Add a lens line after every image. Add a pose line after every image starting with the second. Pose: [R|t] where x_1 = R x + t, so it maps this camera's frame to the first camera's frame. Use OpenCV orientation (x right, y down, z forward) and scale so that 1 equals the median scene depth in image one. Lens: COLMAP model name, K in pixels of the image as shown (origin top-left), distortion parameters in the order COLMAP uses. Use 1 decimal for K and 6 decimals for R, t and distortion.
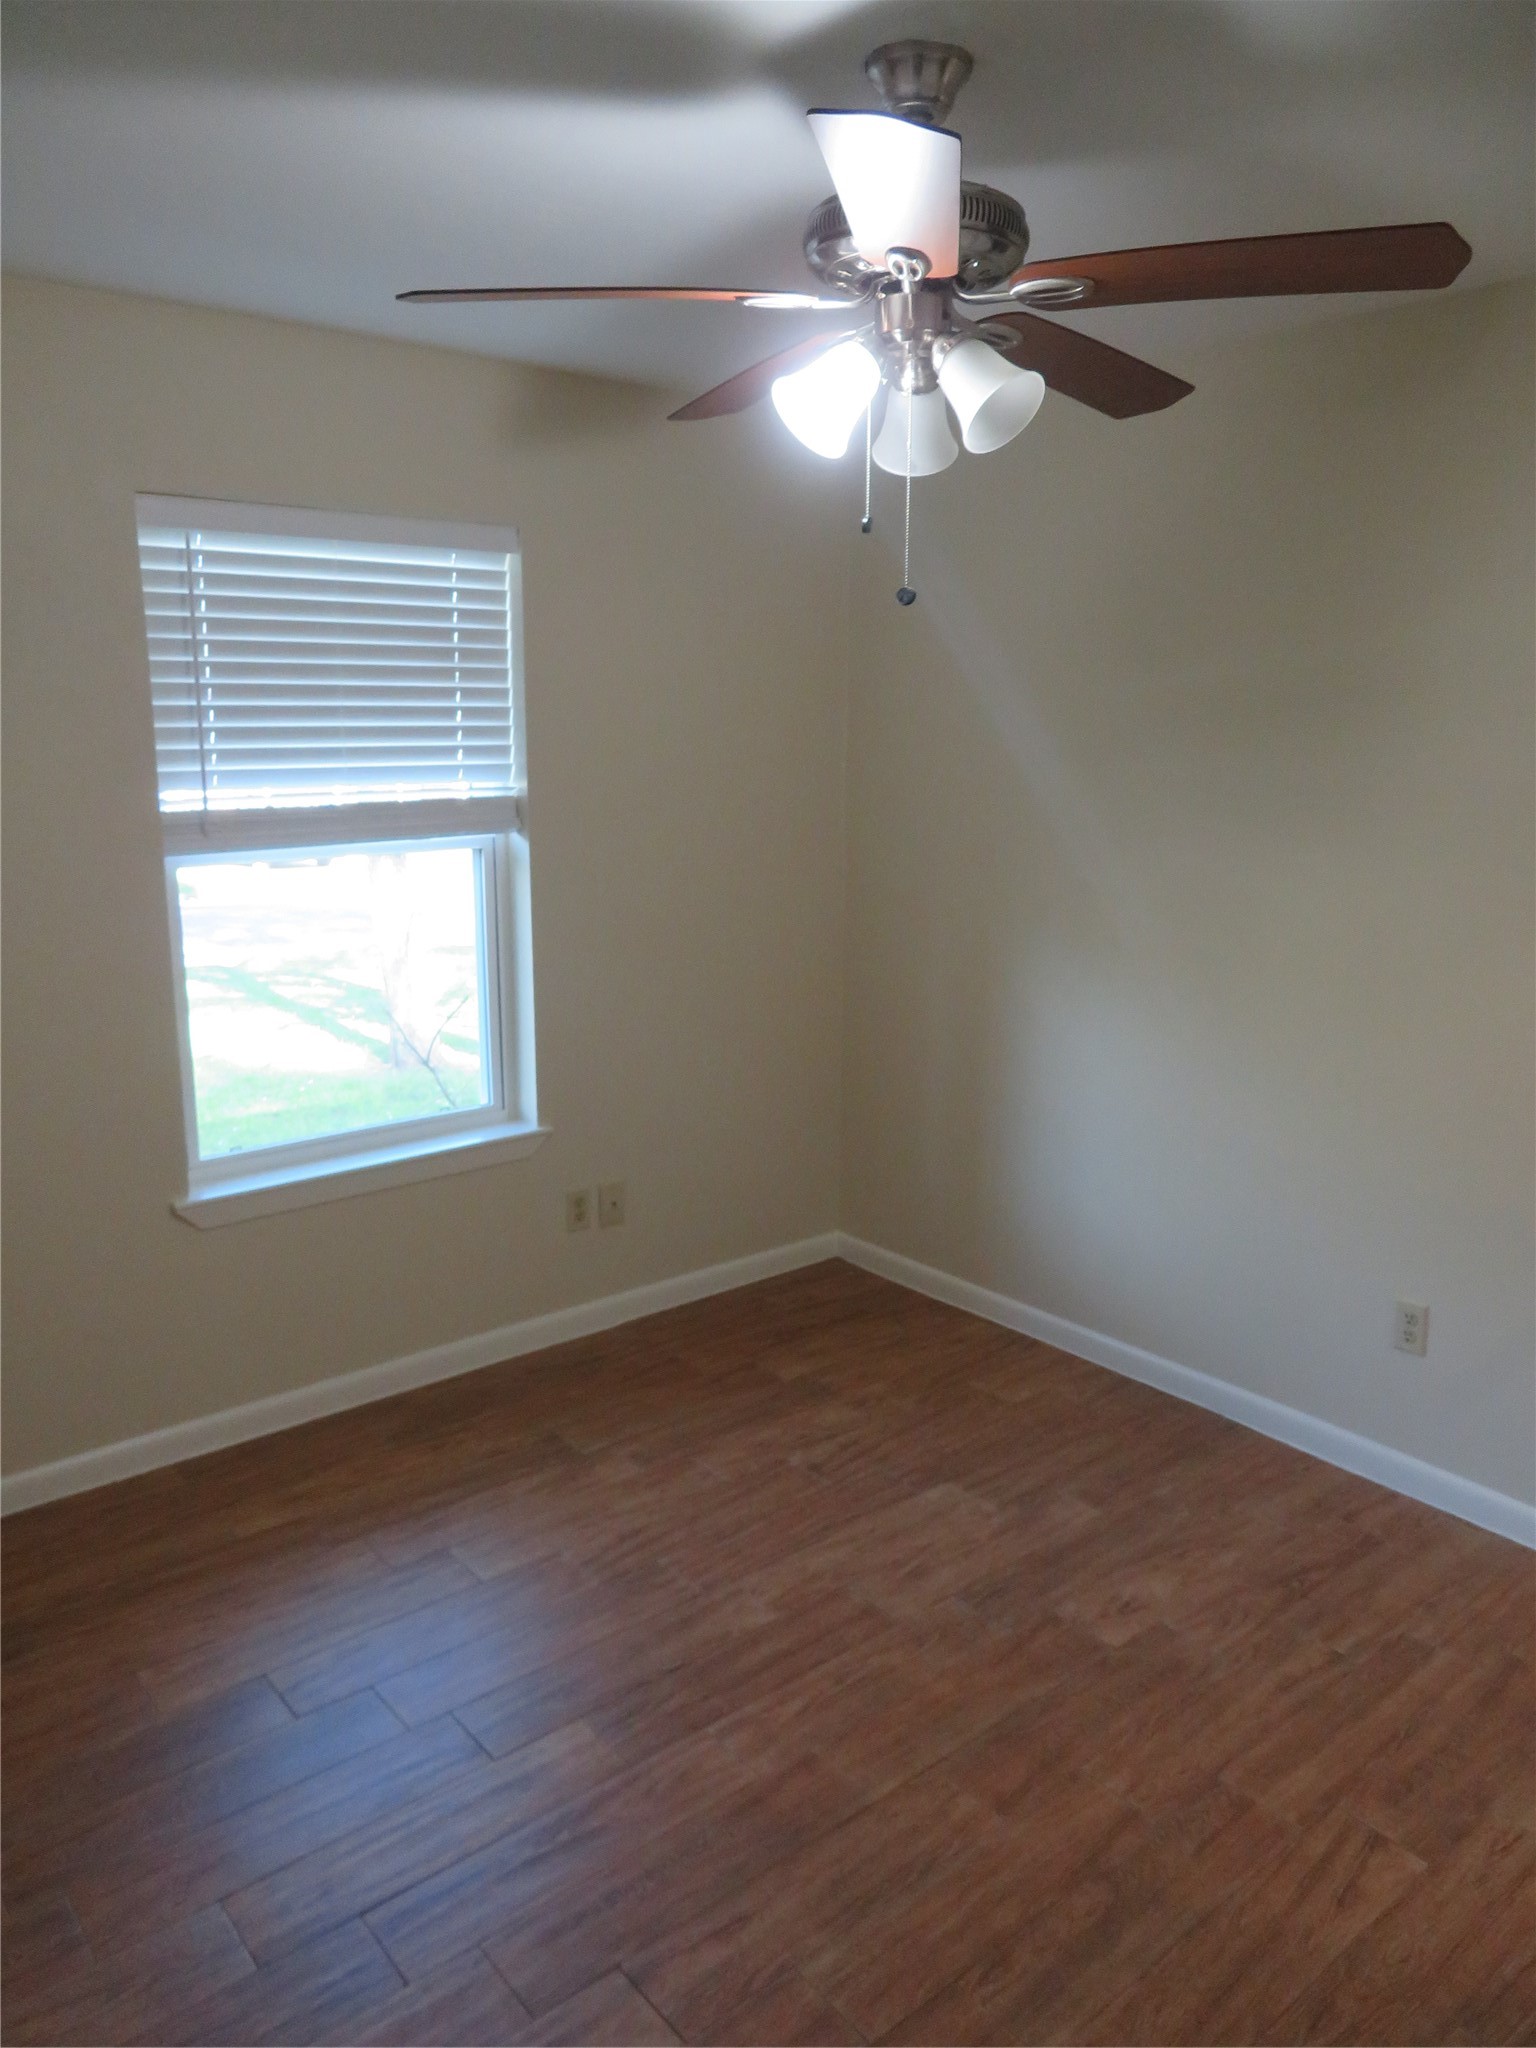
lens RADIAL K [[1469.7, 0, 768.0], [0, 1469.7, 1024.0], [0, 0, 1]] dist [-0.007365, 0.010923]
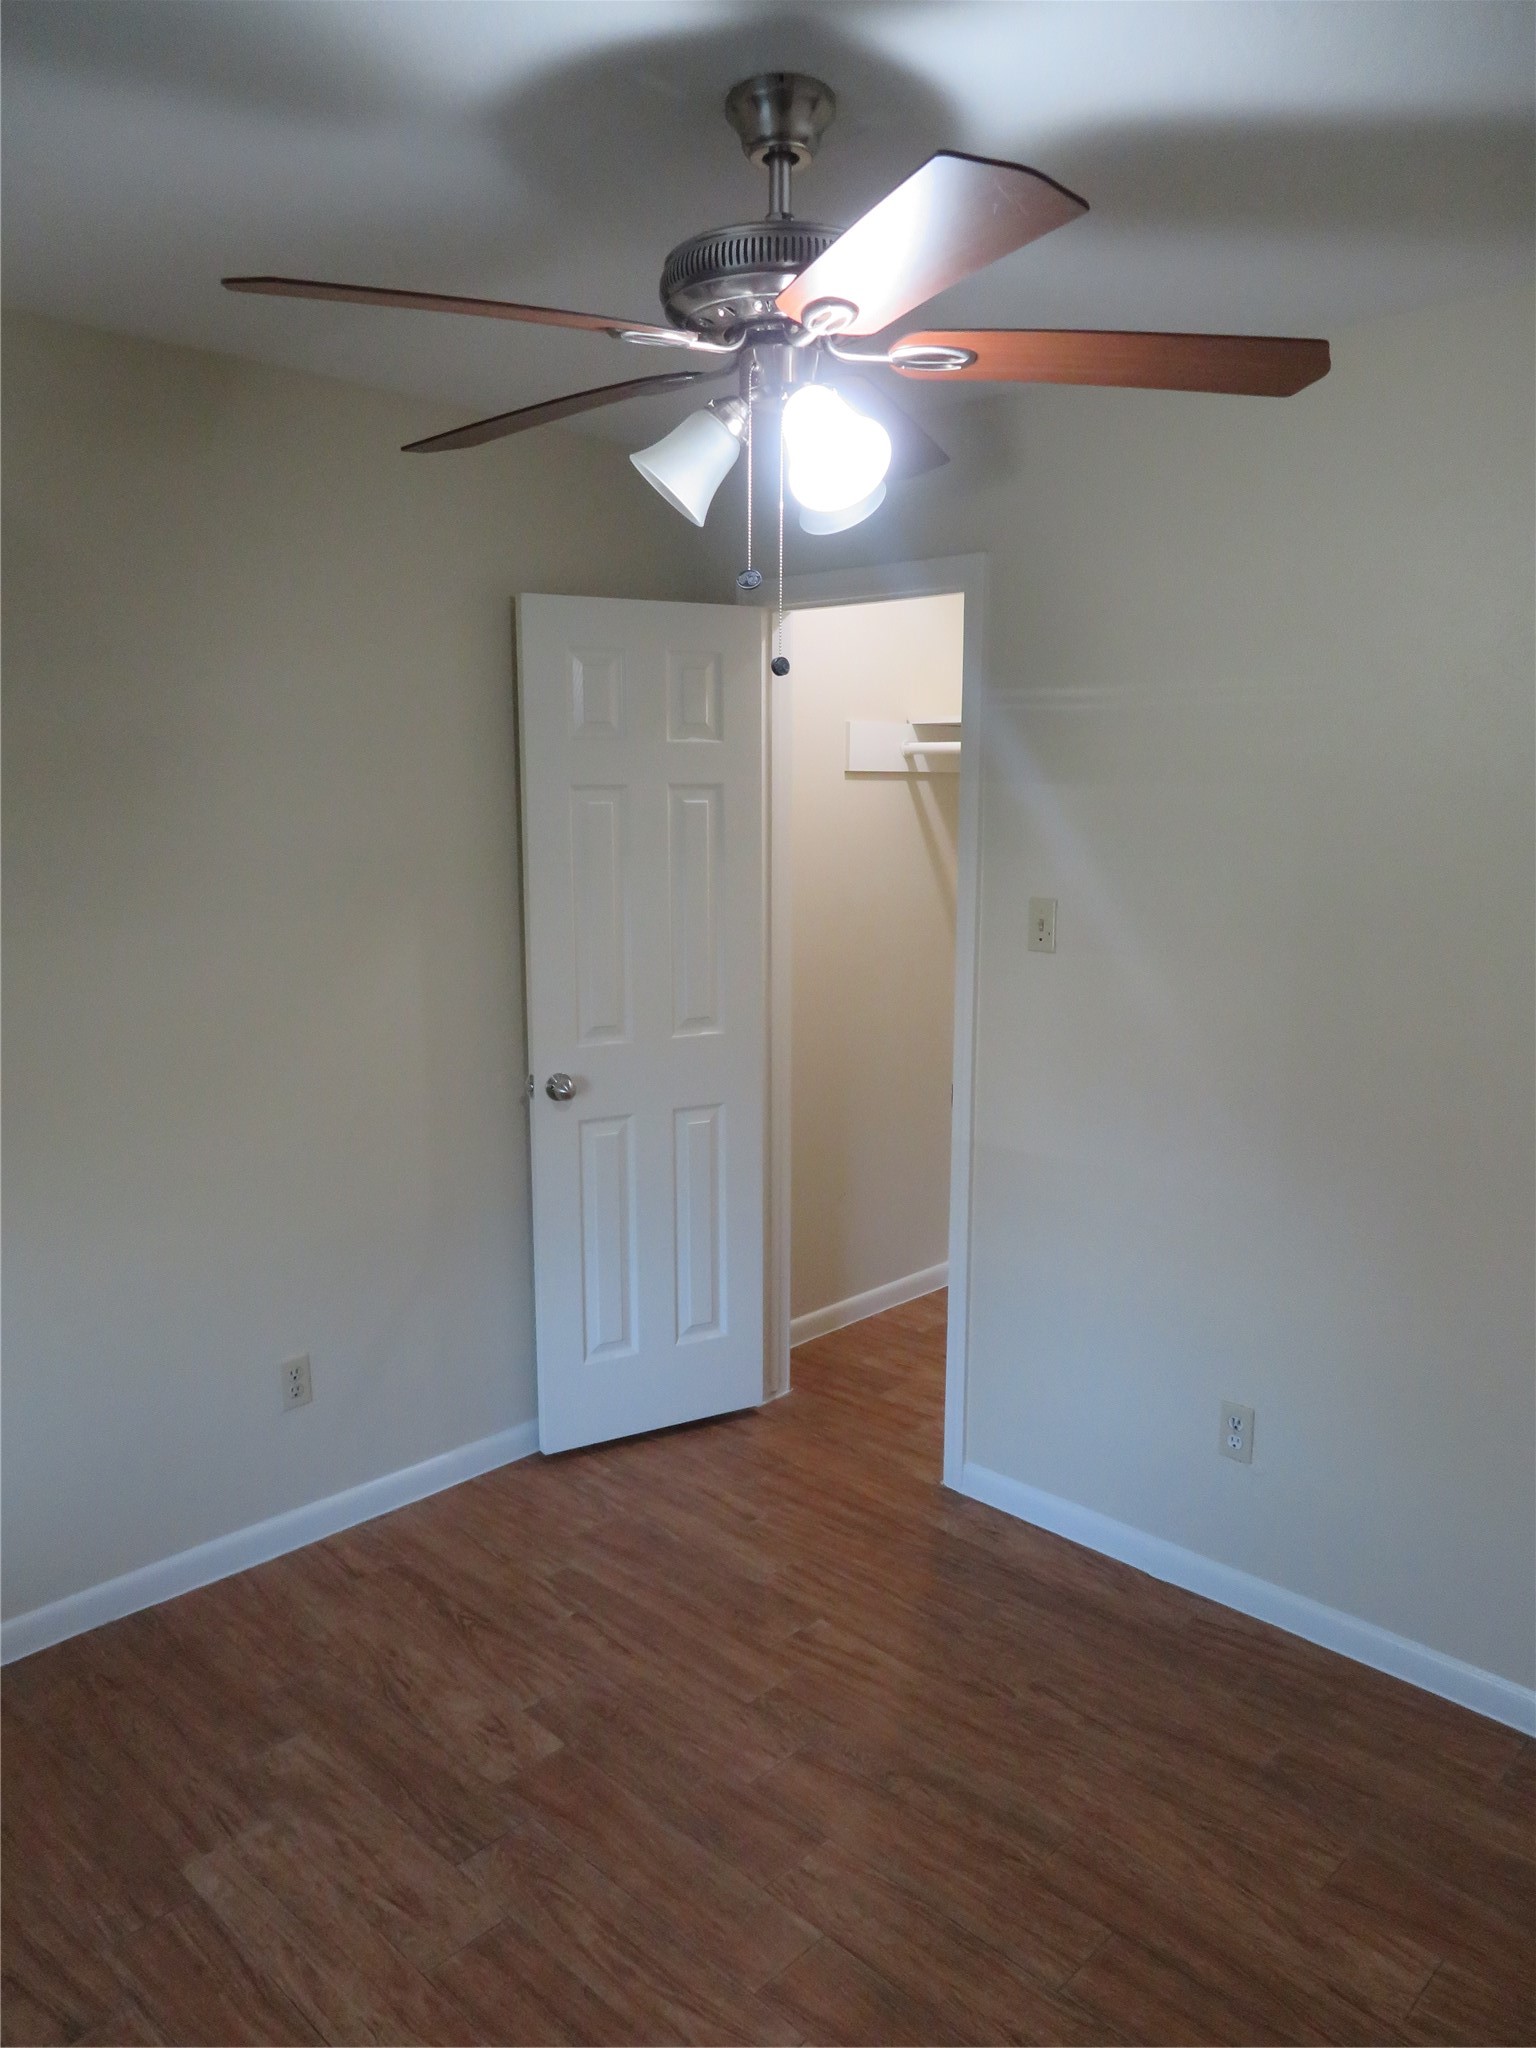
lens RADIAL K [[1469.7, 0, 768.0], [0, 1469.7, 1024.0], [0, 0, 1]] dist [-0.007365, 0.010923]
pose [[-0.102524, -0.183341, 0.977689, -0.623416], [0.201465, 0.958671, 0.200901, -0.192478], [-0.974115, 0.217567, -0.061350, 0.814803]]
